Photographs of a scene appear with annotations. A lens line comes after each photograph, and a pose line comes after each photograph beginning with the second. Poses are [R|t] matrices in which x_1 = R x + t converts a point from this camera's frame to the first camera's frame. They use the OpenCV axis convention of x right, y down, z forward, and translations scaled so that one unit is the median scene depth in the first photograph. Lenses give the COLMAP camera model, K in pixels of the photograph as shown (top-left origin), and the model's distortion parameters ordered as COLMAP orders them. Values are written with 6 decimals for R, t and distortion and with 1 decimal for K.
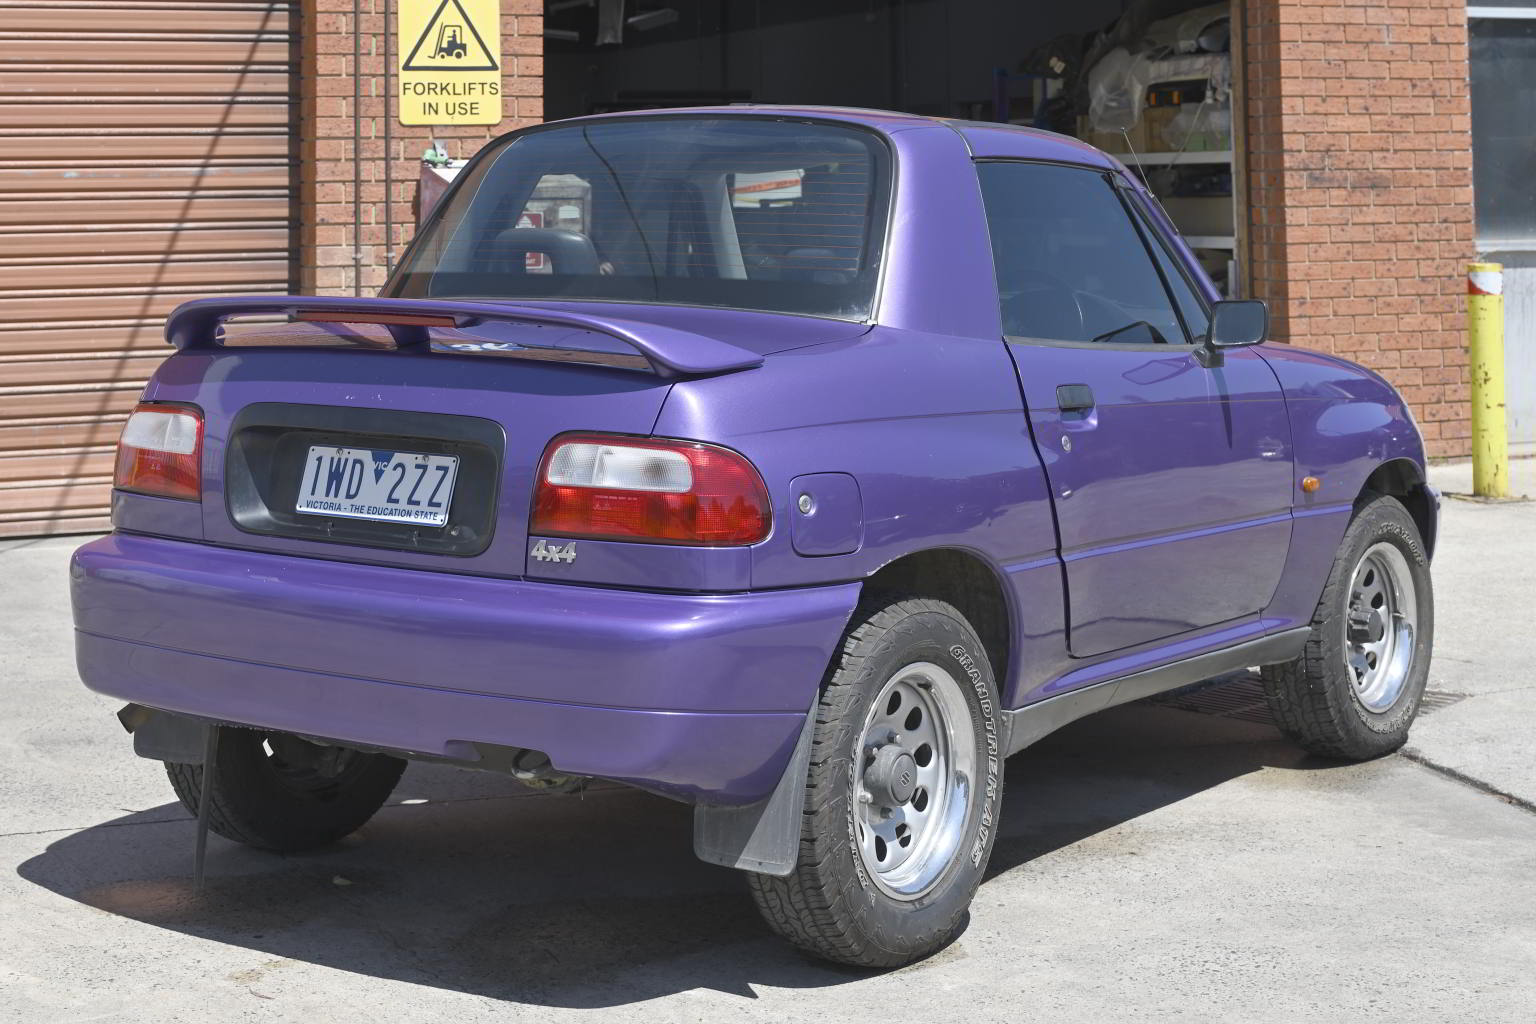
lens RADIAL K [[2273.7, 0, 768.0], [0, 2273.7, 512.0], [0, 0, 1]] dist [-0.005085, 0.008351]
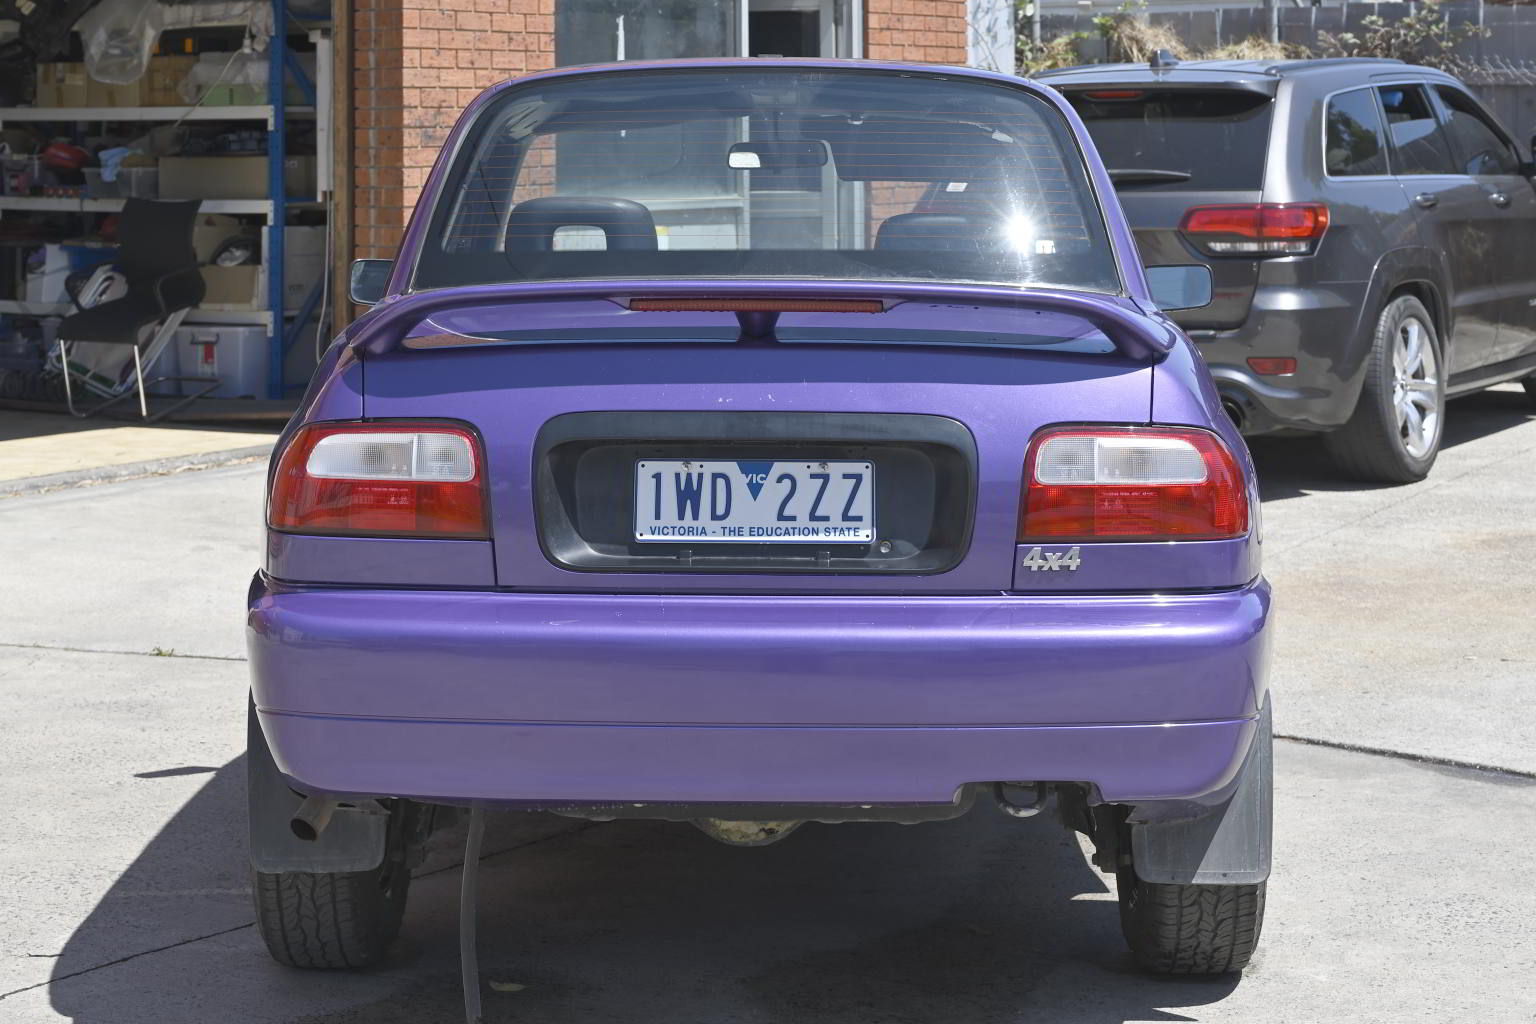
lens RADIAL K [[2483.4, 0, 768.0], [0, 2483.4, 512.0], [0, 0, 1]] dist [0.003330, -0.069329]
pose [[0.868222, -0.070780, 0.491102, -0.151825], [0.068330, 0.997399, 0.022950, -0.007044], [-0.491449, 0.013632, 0.870800, 0.046372]]
